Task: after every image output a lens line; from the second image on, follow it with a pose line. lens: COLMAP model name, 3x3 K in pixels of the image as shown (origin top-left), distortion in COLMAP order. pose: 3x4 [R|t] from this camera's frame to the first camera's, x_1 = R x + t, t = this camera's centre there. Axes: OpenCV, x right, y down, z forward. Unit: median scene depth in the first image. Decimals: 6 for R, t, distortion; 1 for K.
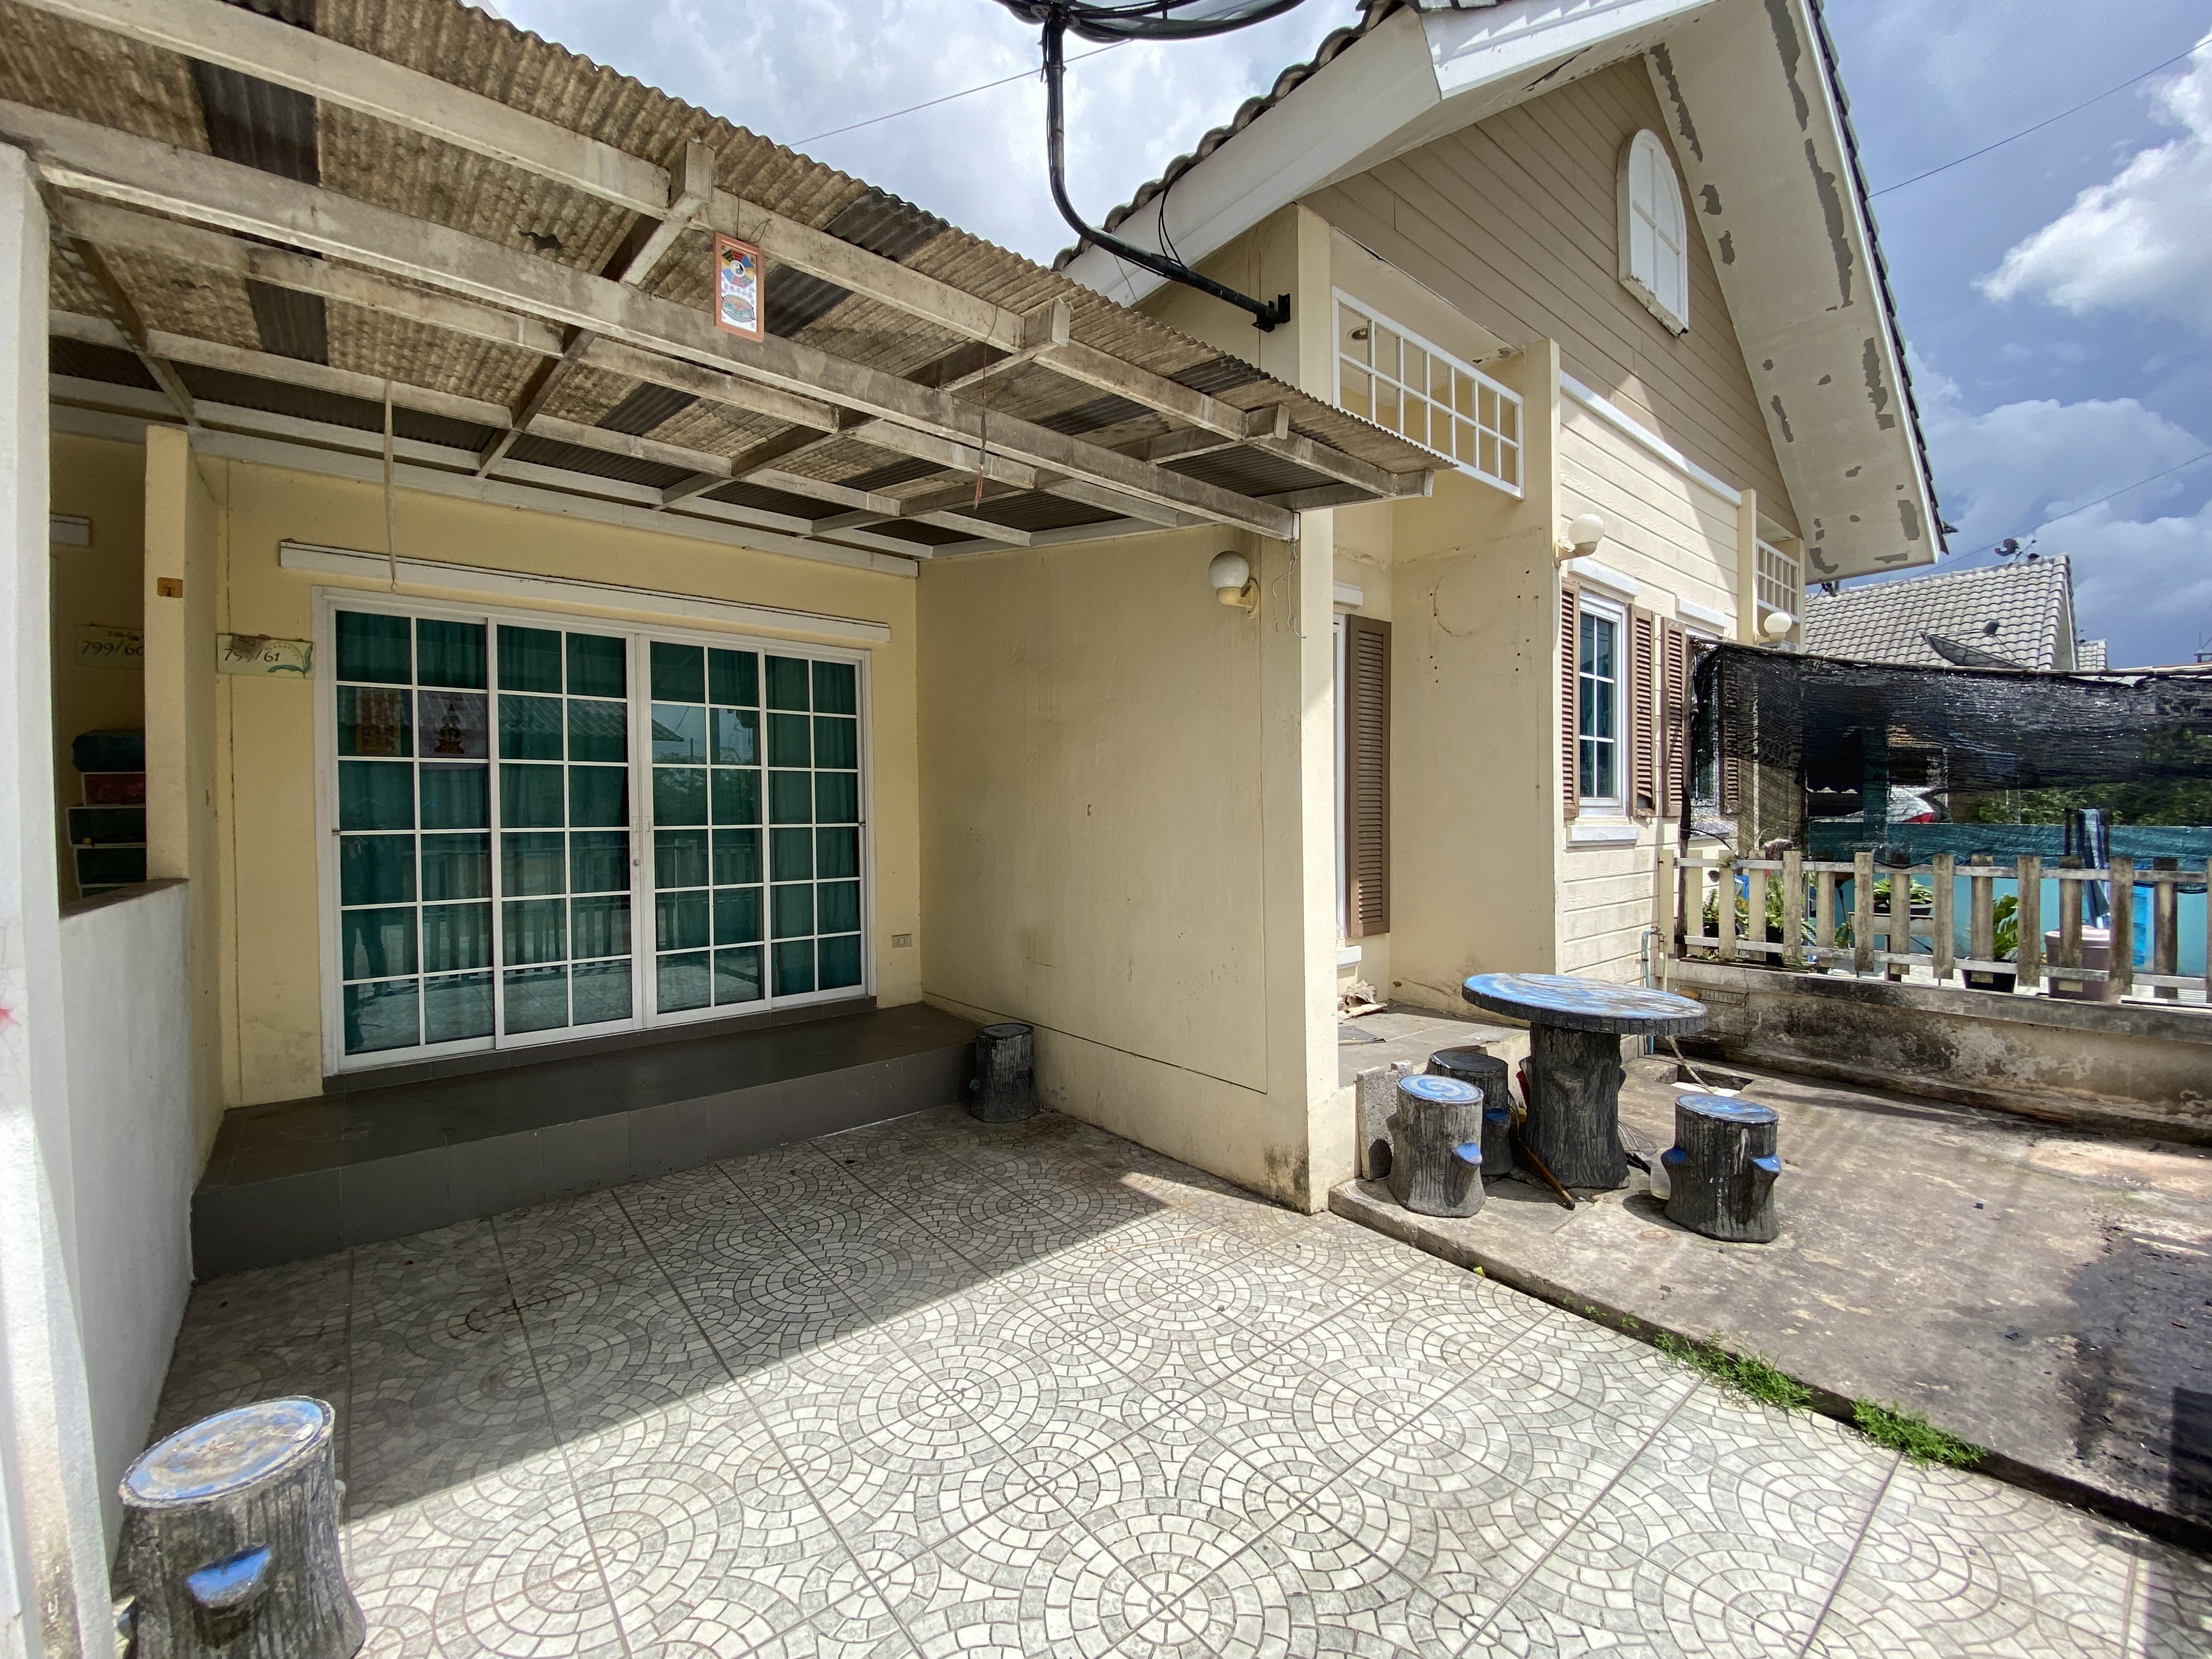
lens RADIAL K [[879.3, 0, 1105.4], [0, 879.3, 825.5], [0, 0, 1]] dist [0.042381, -0.034173]
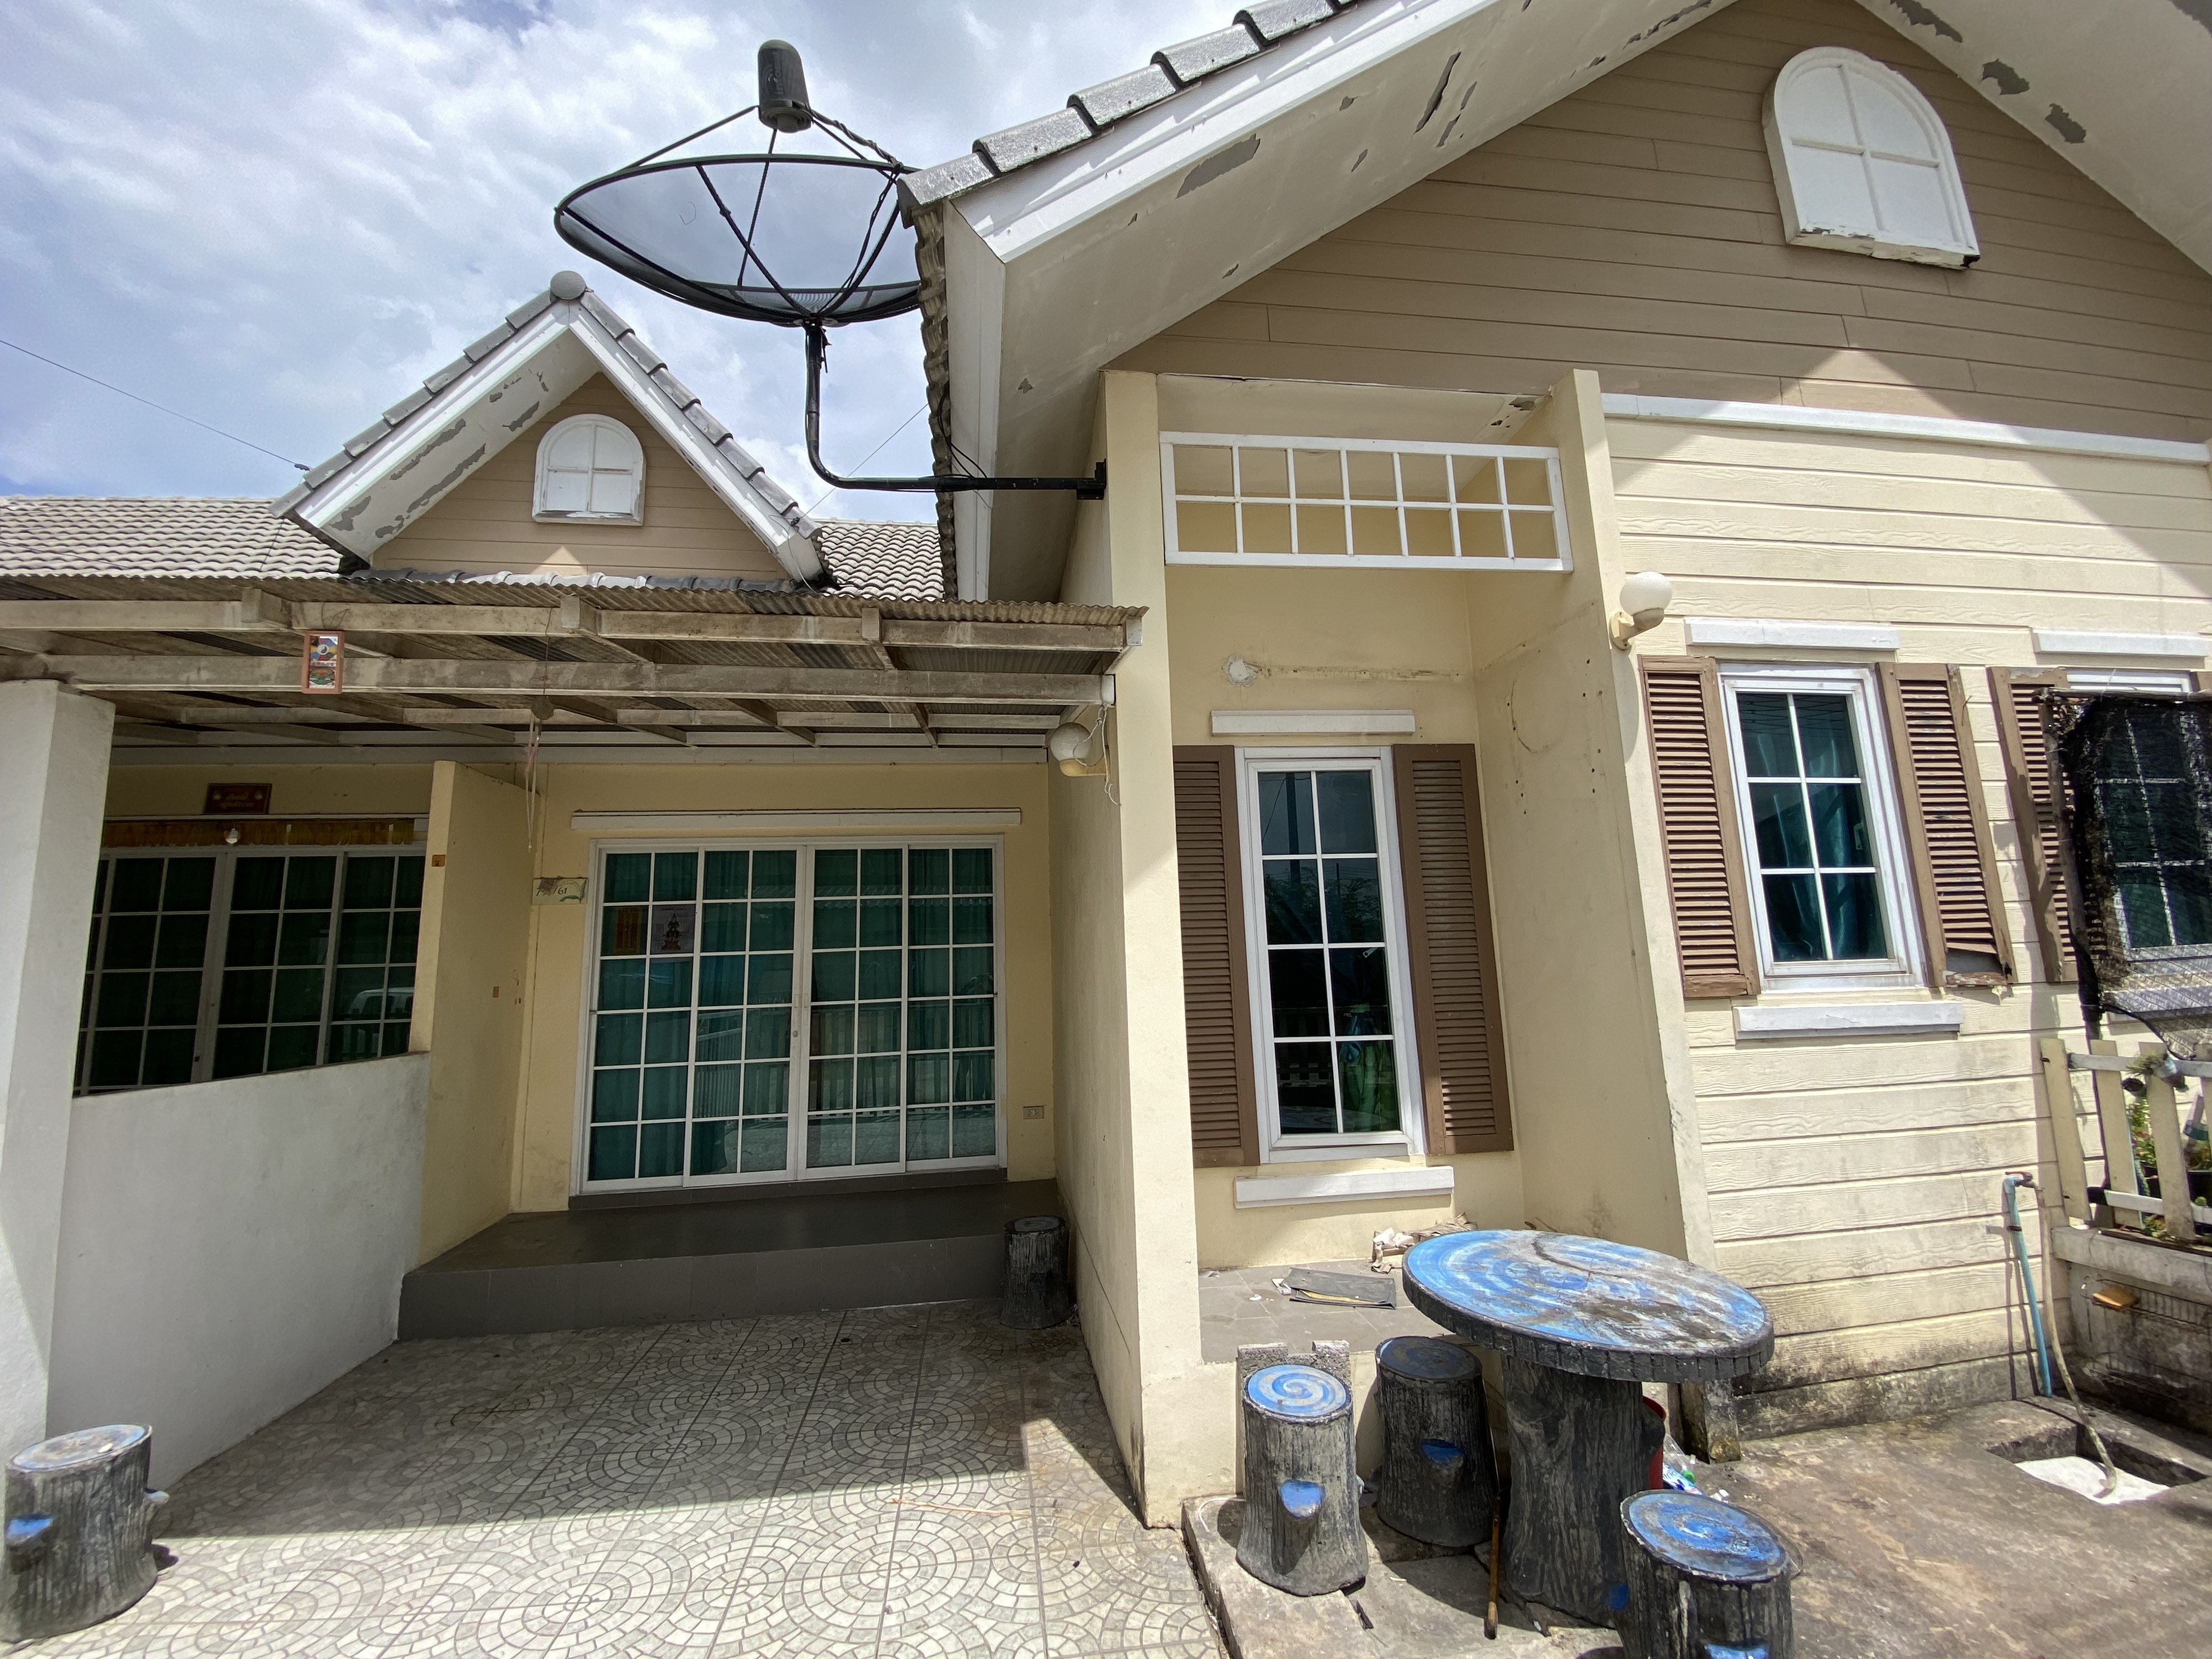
lens RADIAL K [[891.3, 0, 1101.2], [0, 891.3, 826.9], [0, 0, 1]] dist [0.021680, -0.019110]
pose [[0.851774, -0.098105, -0.514642, 0.553642], [0.015945, 0.986710, -0.161704, -0.037909], [0.523667, 0.129529, 0.842018, 0.192084]]
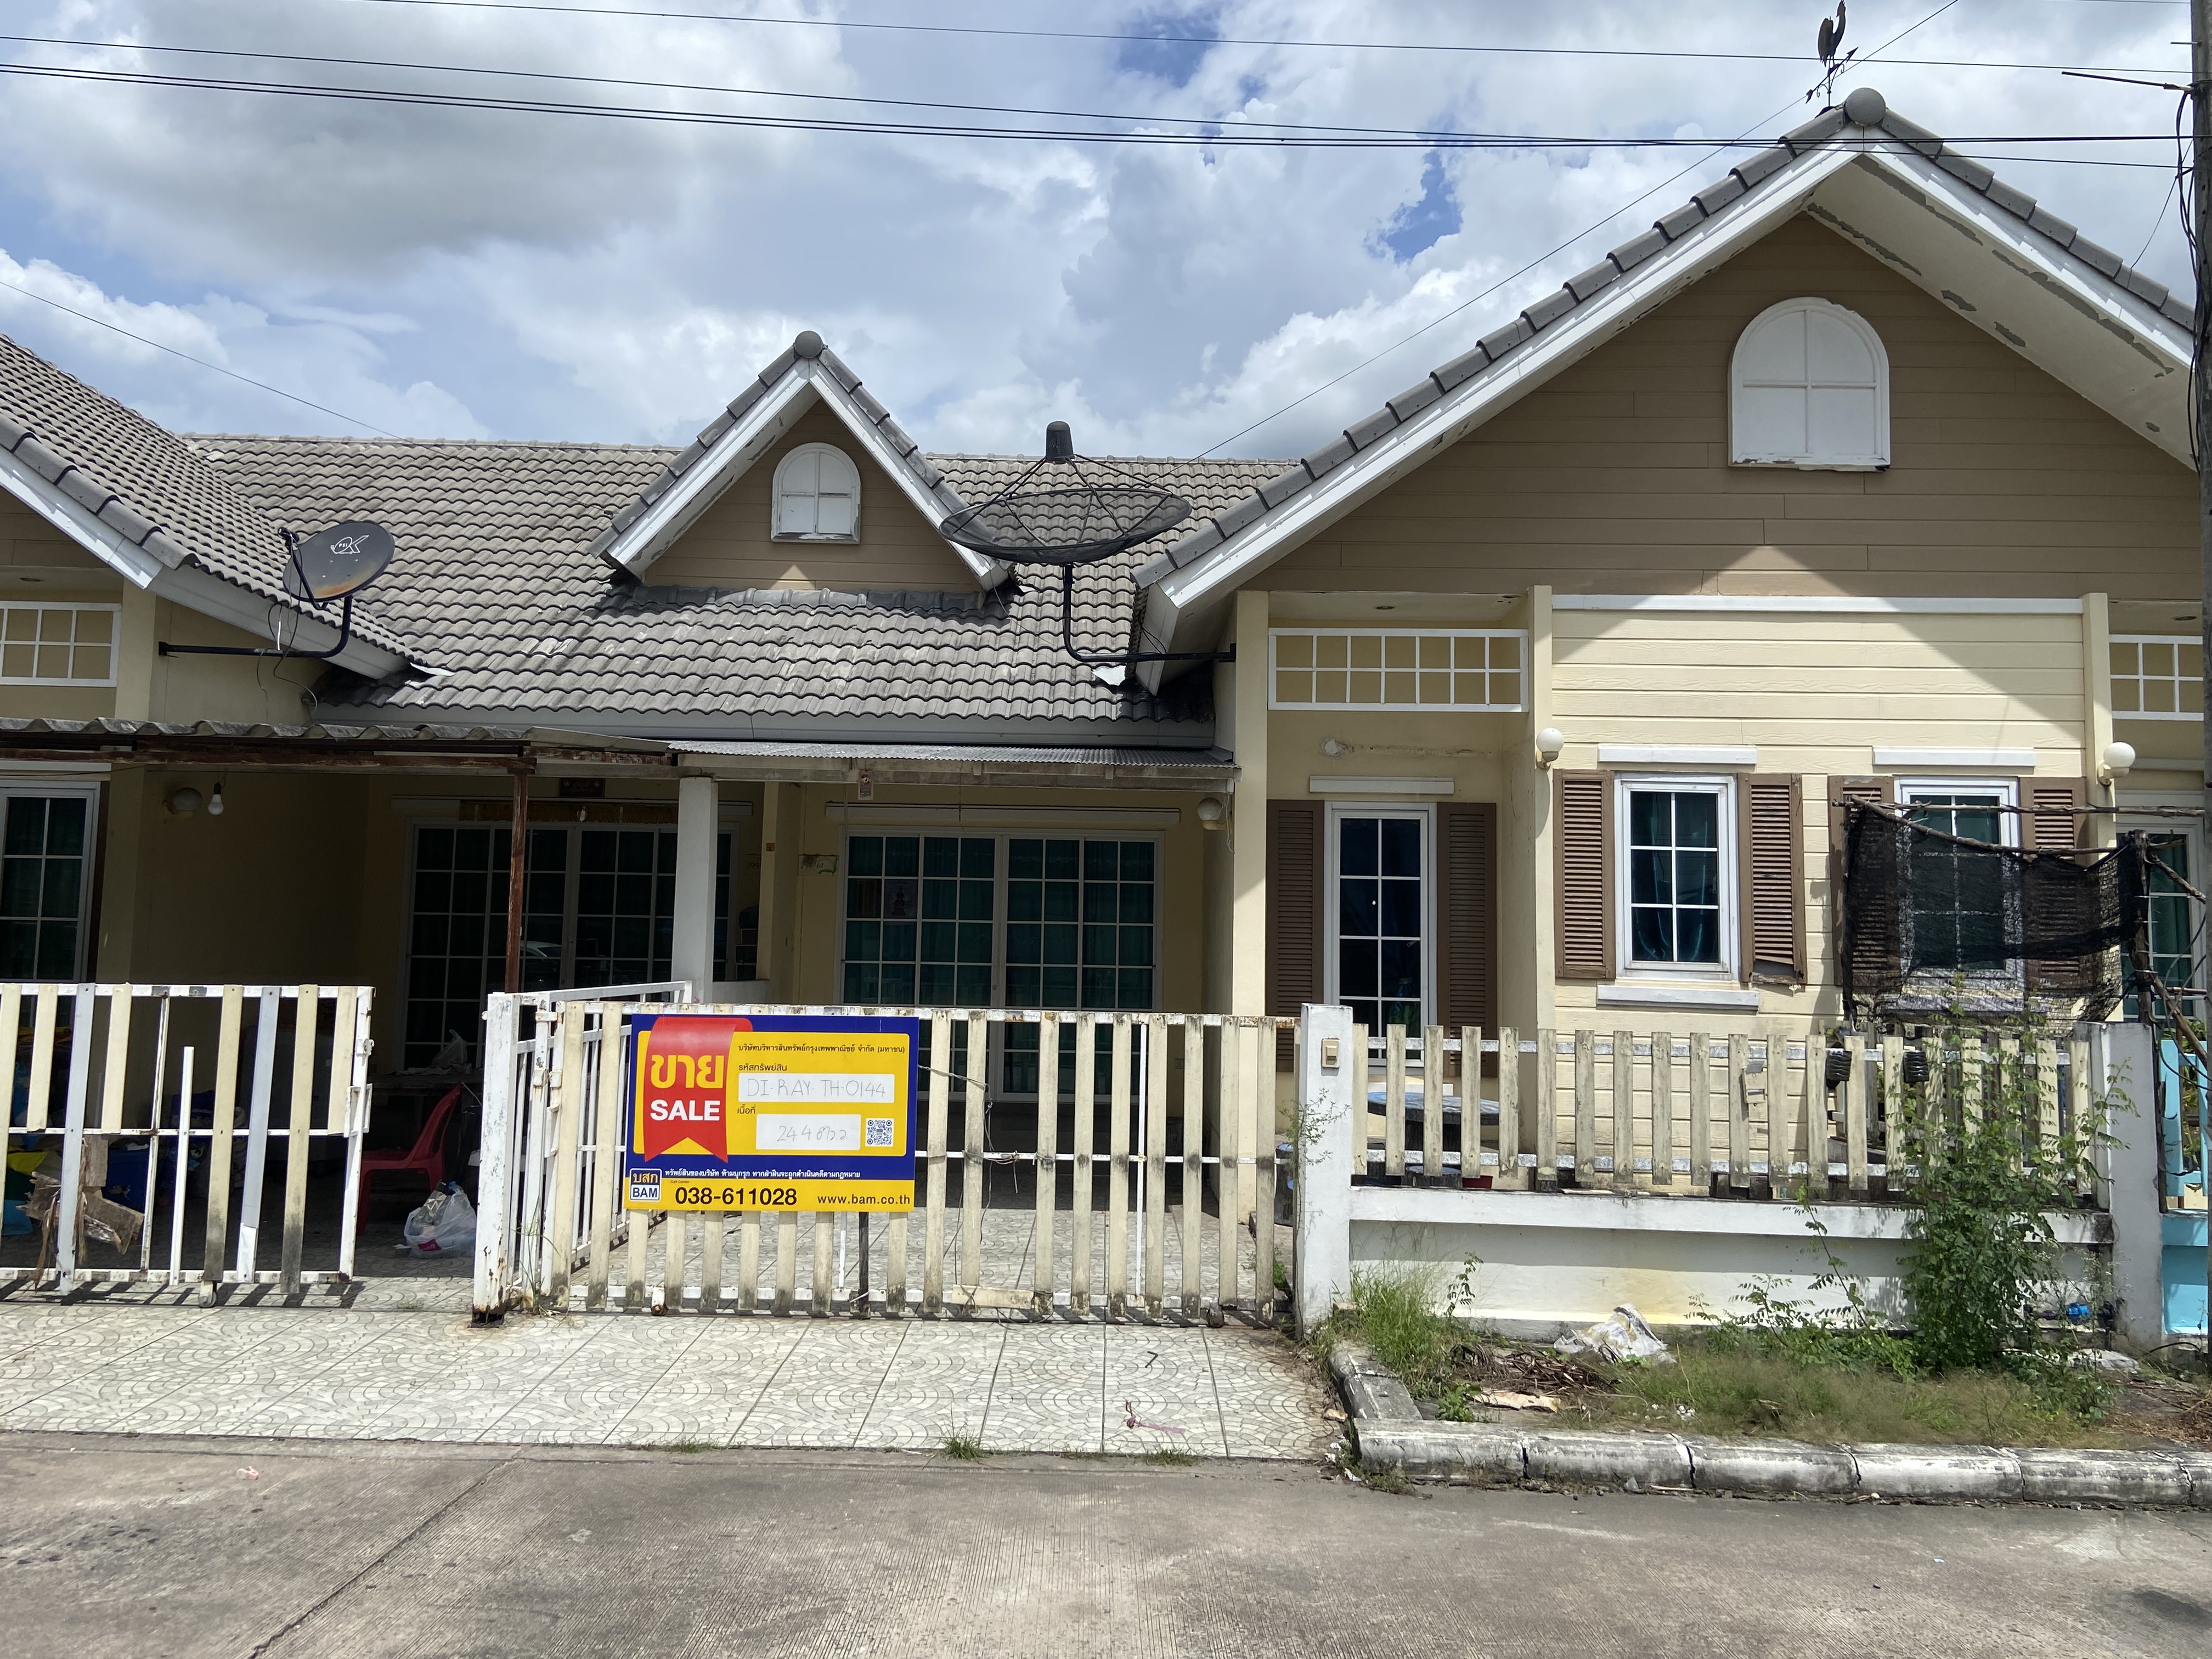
lens RADIAL K [[1643.3, 0, 1097.7], [0, 1643.3, 820.3], [0, 0, 1]] dist [0.137383, -0.171923]
pose [[0.772403, -0.029690, -0.634439, 1.603048], [-0.037476, 0.995036, -0.092190, 0.011774], [0.634027, 0.094984, 0.767456, -1.212856]]
